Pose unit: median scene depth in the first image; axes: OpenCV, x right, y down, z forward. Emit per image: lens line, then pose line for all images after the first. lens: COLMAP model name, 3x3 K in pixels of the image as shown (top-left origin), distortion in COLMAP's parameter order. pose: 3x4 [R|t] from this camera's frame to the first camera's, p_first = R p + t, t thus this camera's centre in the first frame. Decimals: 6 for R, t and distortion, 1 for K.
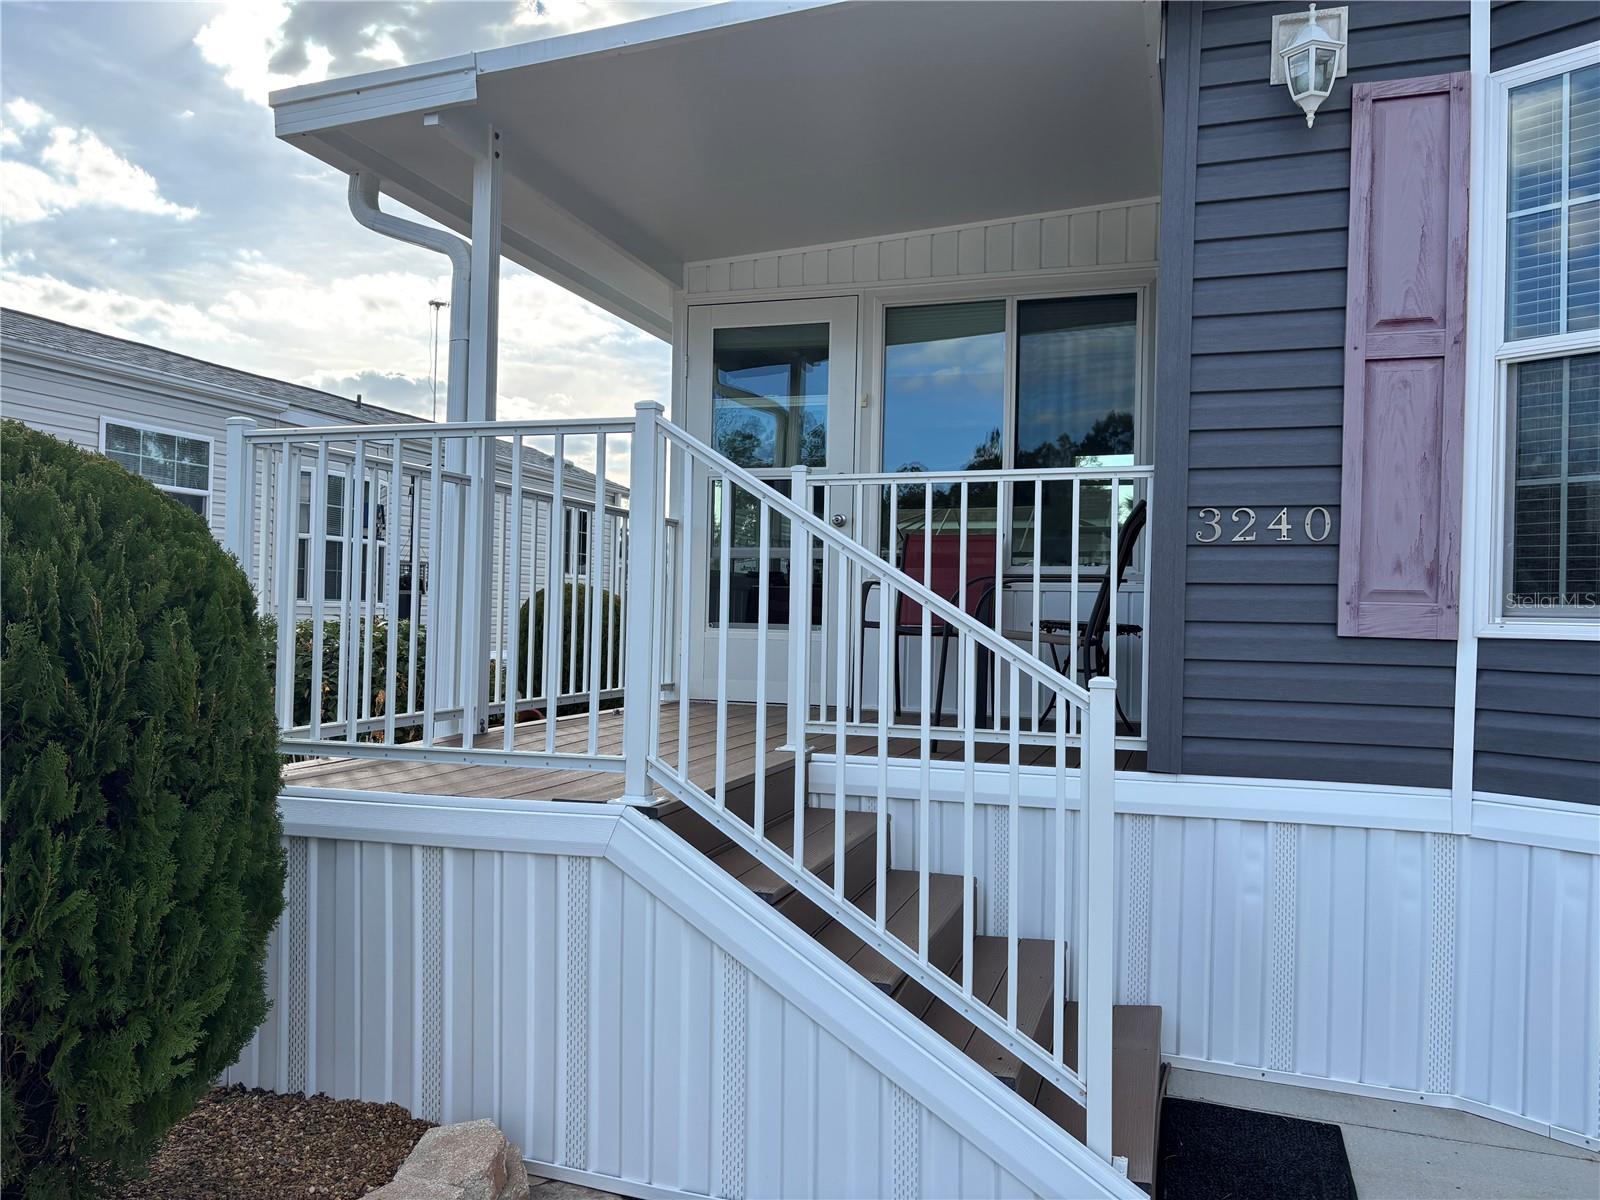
lens RADIAL K [[1212.0, 0, 772.9], [0, 1212.0, 595.2], [0, 0, 1]] dist [0.003140, -0.004222]
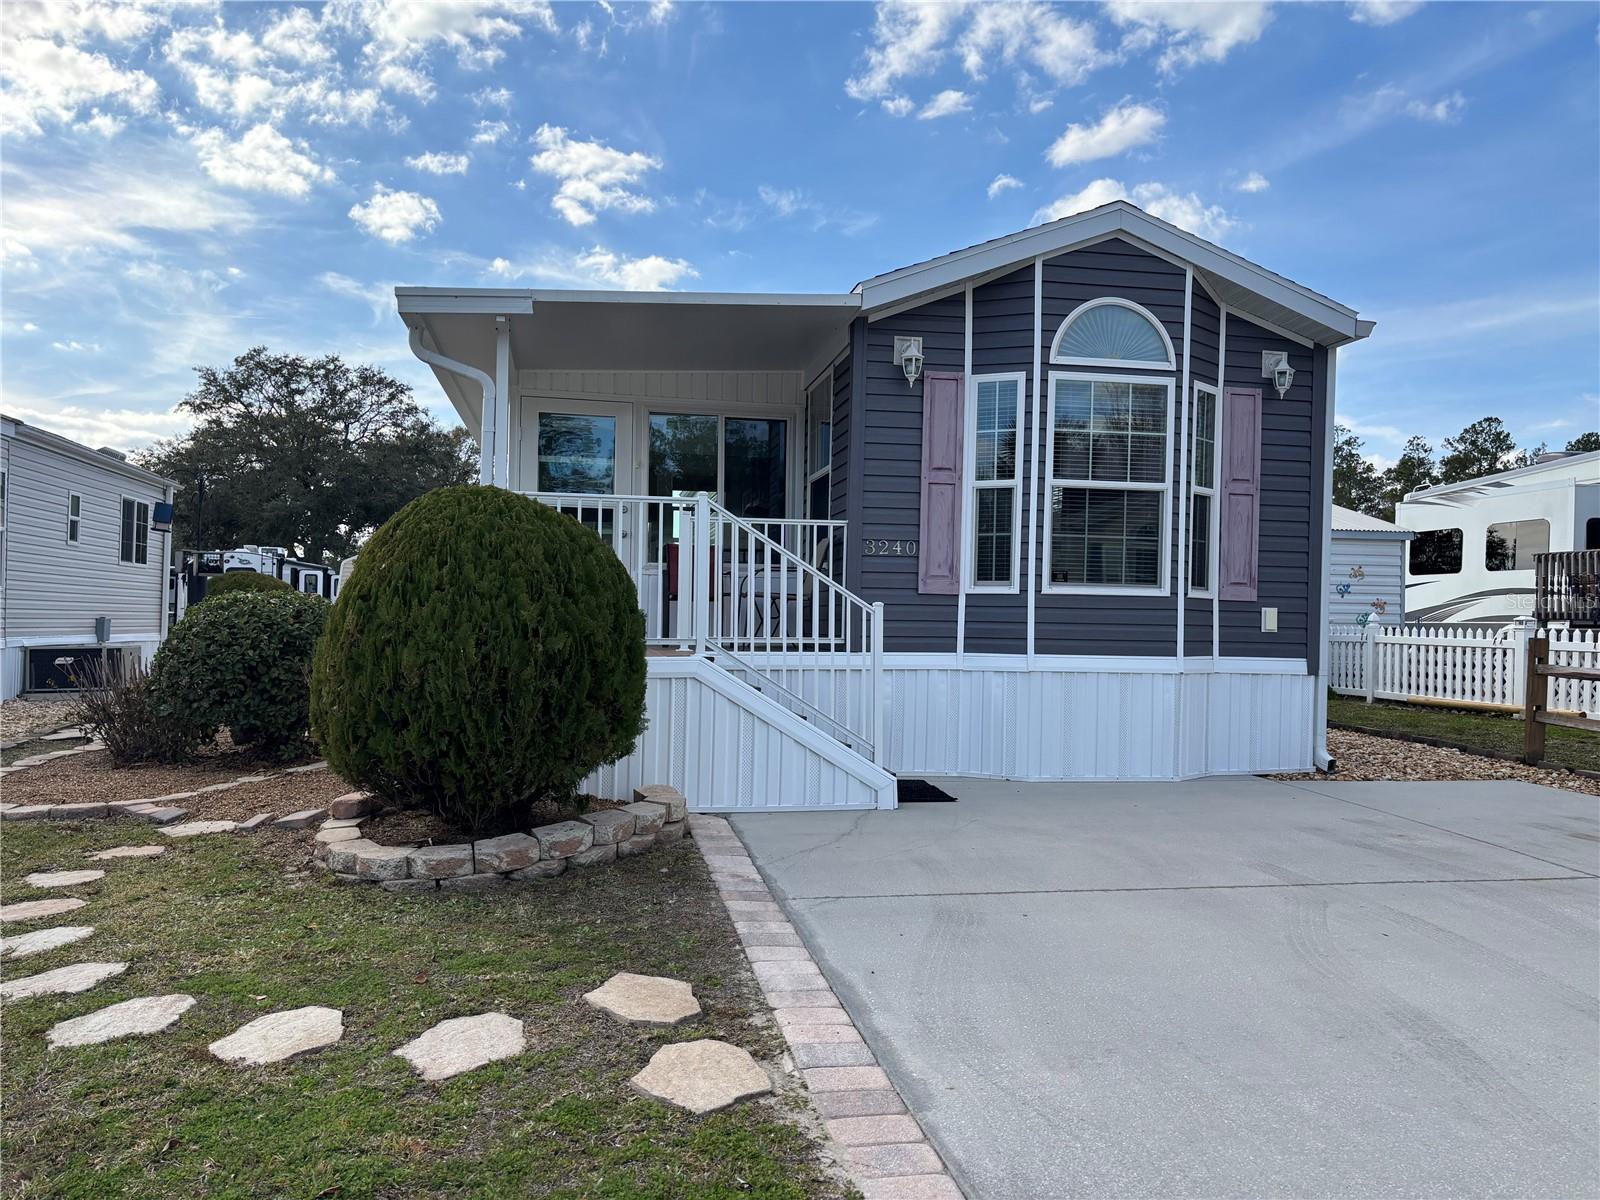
lens RADIAL K [[1202.0, 0, 801.7], [0, 1202.0, 611.2], [0, 0, 1]] dist [0.044373, -0.034610]
pose [[0.872349, -0.001524, 0.488882, -0.956699], [-0.004830, 0.999919, 0.011736, 0.043174], [-0.488860, -0.012599, 0.872271, -1.043070]]
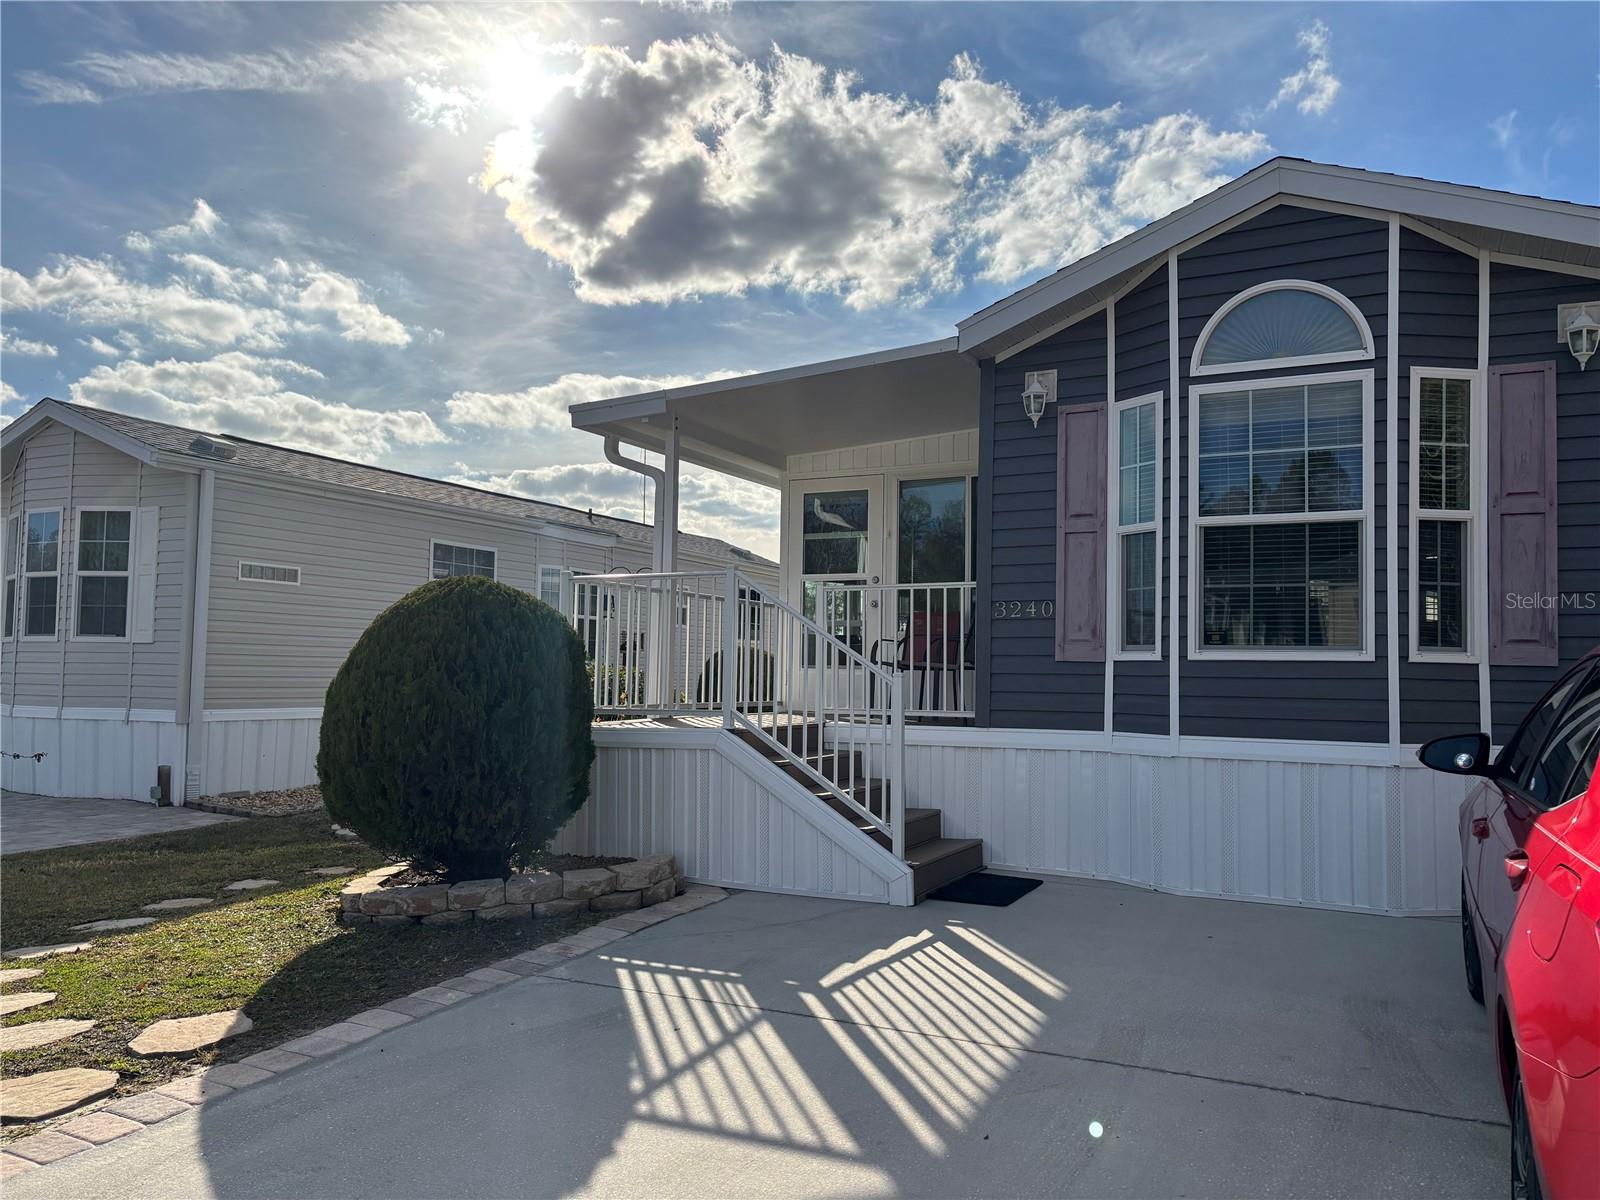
lens RADIAL K [[1202.0, 0, 801.7], [0, 1202.0, 611.2], [0, 0, 1]] dist [0.044373, -0.034610]
pose [[0.989793, -0.014662, -0.141758, 0.328903], [0.008700, 0.999055, -0.042588, 0.032829], [0.142249, 0.040920, 0.988985, -1.197462]]
